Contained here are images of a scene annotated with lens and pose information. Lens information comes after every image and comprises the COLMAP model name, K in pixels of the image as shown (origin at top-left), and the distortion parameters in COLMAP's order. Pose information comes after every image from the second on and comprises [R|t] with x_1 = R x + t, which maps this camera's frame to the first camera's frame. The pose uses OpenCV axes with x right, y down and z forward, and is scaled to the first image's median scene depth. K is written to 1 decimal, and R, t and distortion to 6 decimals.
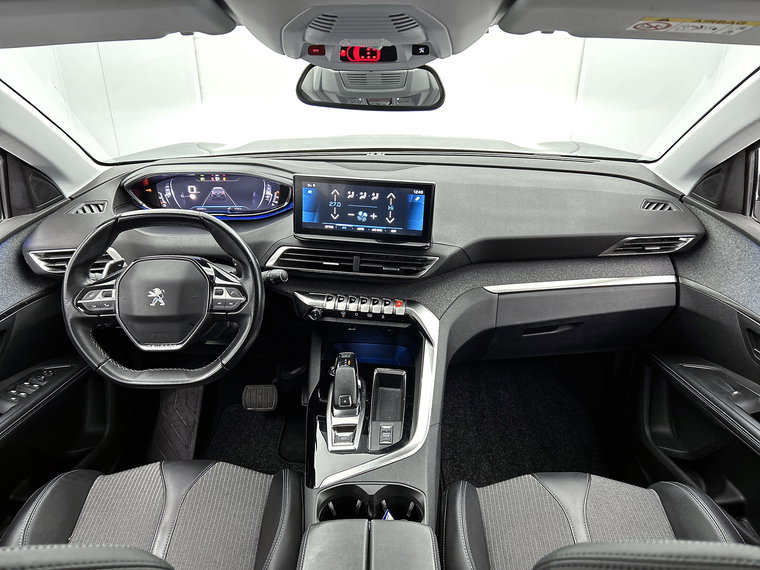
lens RADIAL K [[587.5, 0, 380.0], [0, 587.5, 285.0], [0, 0, 1]] dist [0.057866, -0.002247]
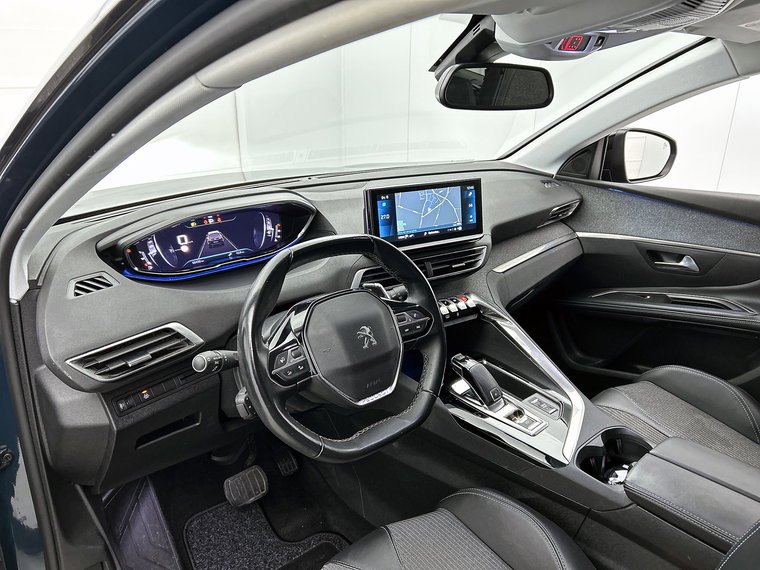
lens RADIAL K [[587.5, 0, 380.0], [0, 587.5, 285.0], [0, 0, 1]] dist [0.057866, -0.002247]
pose [[0.725703, -0.225023, 0.650169, -0.757819], [0.287543, 0.957710, 0.010514, -0.044519], [-0.625039, 0.179322, 0.759717, 0.300902]]
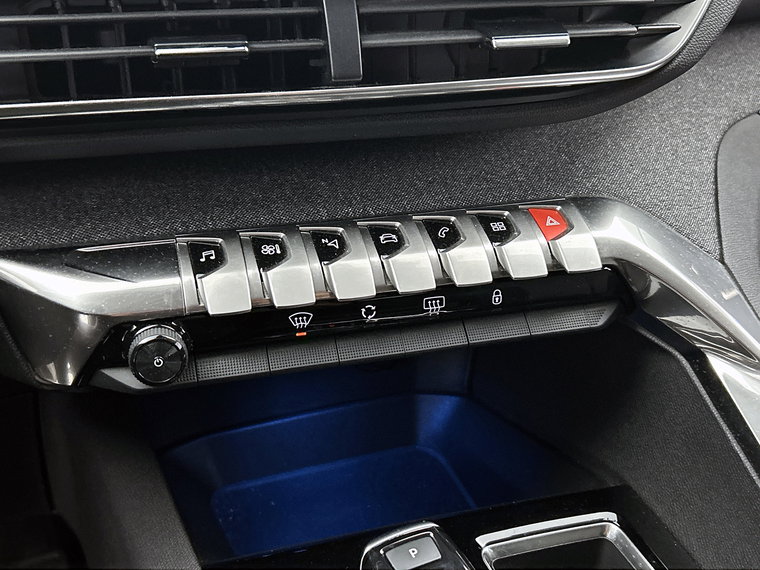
lens RADIAL K [[868.0, 0, 380.0], [0, 868.0, 285.0], [0, 0, 1]] dist [0.029731, 0.004642]
pose [[0.902839, -0.193975, 0.383738, -0.148100], [0.171088, 0.980831, 0.093271, 0.015705], [-0.394475, -0.018556, 0.918719, 0.748214]]
